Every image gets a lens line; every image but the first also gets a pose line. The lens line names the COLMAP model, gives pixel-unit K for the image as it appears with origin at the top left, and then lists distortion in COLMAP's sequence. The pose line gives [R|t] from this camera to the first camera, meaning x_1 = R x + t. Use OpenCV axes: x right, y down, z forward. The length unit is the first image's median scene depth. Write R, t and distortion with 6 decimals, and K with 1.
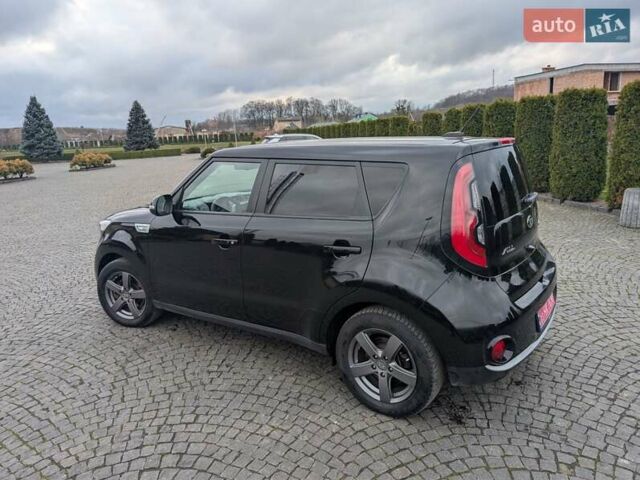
lens RADIAL K [[463.6, 0, 324.9], [0, 463.6, 228.0], [0, 0, 1]] dist [0.015798, -0.010170]
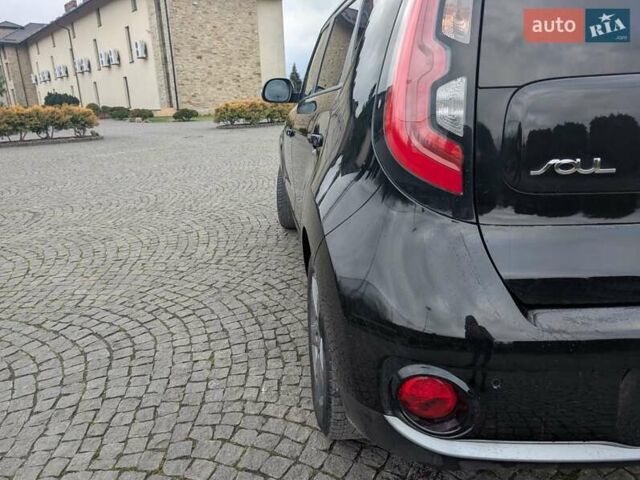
lens RADIAL K [[463.6, 0, 323.4], [0, 463.6, 231.2], [0, 0, 1]] dist [0.015798, -0.010170]
pose [[0.670461, 0.225491, -0.706850, 0.035645], [-0.144413, 0.974138, 0.173779, 0.003949], [0.727755, -0.014434, 0.685685, 0.041138]]
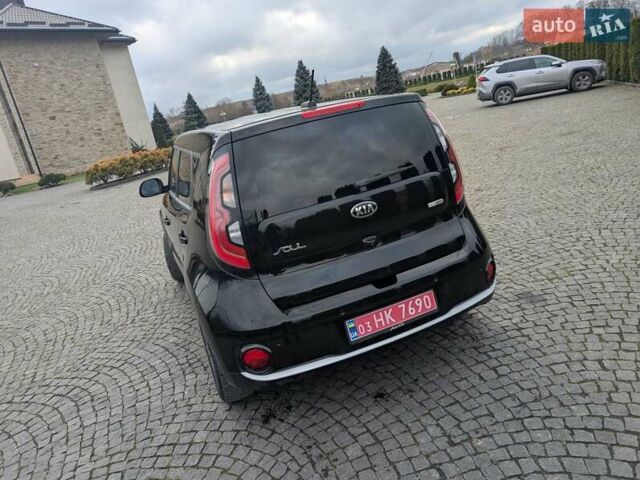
lens RADIAL K [[463.6, 0, 316.9], [0, 463.6, 237.1], [0, 0, 1]] dist [0.015798, -0.010170]
pose [[0.829902, 0.036591, -0.556708, 0.061310], [0.048355, 0.989375, 0.137112, -0.006018], [0.555810, -0.140709, 0.819314, 0.021740]]
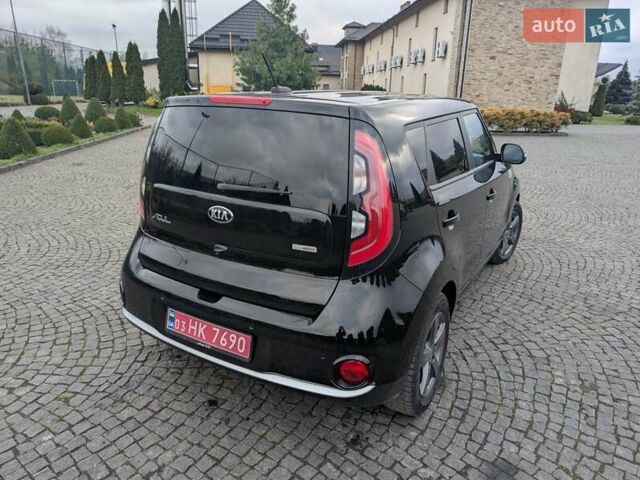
lens RADIAL K [[463.6, 0, 318.3], [0, 463.6, 231.0], [0, 0, 1]] dist [0.015798, -0.010170]
pose [[0.080847, 0.333818, -0.939164, 0.085600], [-0.227556, 0.923546, 0.308677, -0.018634], [0.970403, 0.188757, 0.150629, 0.077689]]
